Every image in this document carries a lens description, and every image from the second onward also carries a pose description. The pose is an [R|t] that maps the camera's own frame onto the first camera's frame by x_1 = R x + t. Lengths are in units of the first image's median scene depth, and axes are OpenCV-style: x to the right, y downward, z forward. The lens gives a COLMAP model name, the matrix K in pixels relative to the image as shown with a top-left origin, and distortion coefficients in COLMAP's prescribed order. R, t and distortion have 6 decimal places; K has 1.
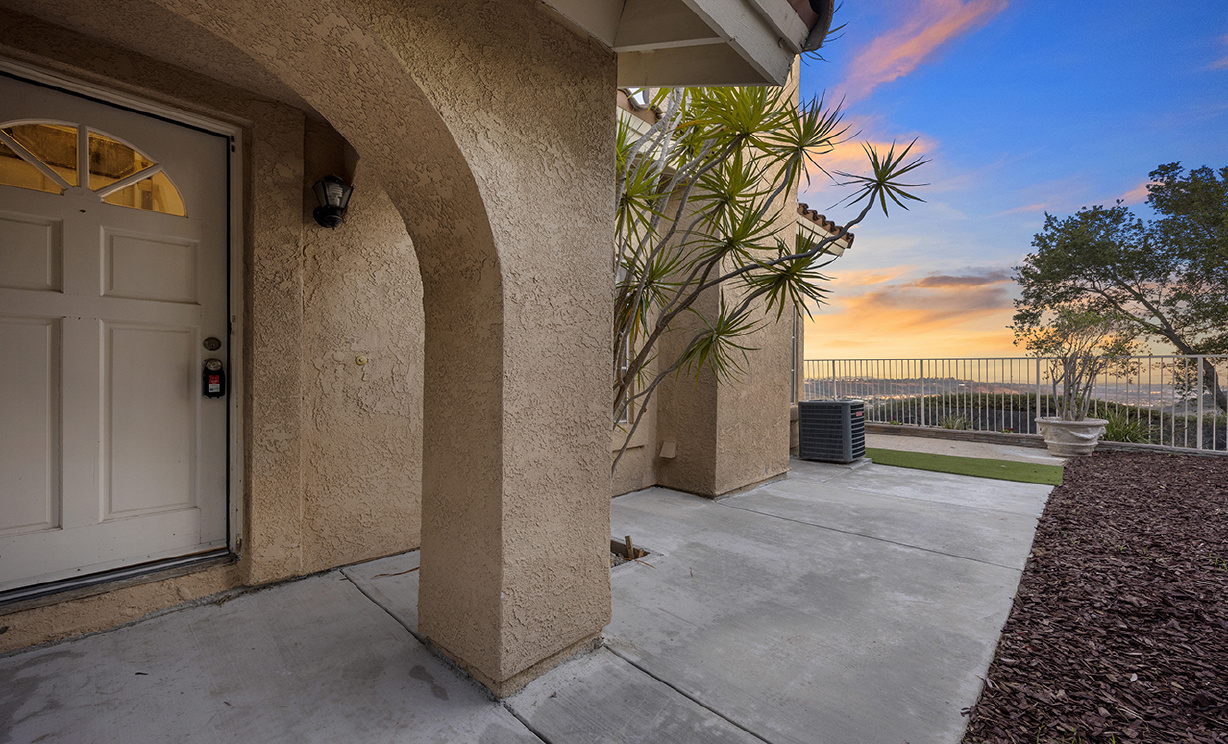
lens RADIAL K [[495.4, 0, 619.6], [0, 495.4, 372.2], [0, 0, 1]] dist [-0.000074, 0.000026]
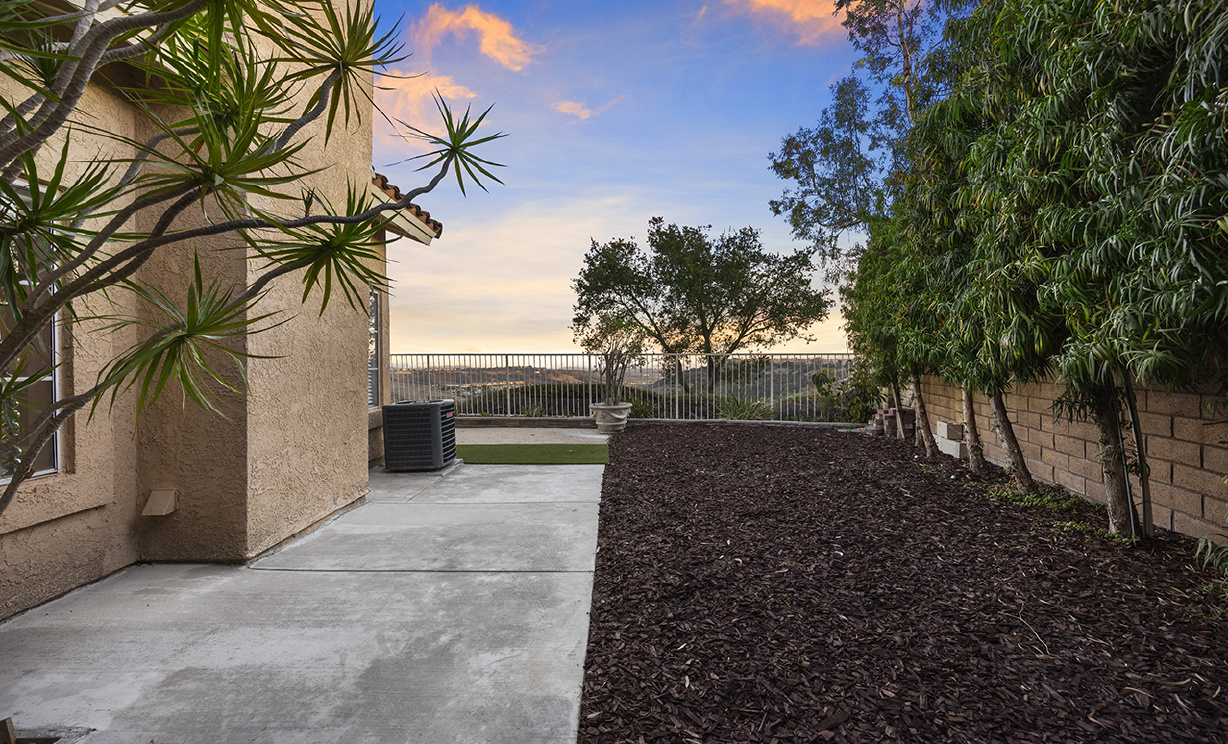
lens RADIAL K [[495.4, 0, 619.6], [0, 495.4, 372.2], [0, 0, 1]] dist [-0.000074, 0.000026]
pose [[0.718202, -0.022561, 0.695468, 0.091241], [0.010764, 0.999715, 0.021314, -0.021571], [-0.695751, -0.007822, 0.718240, 0.142150]]
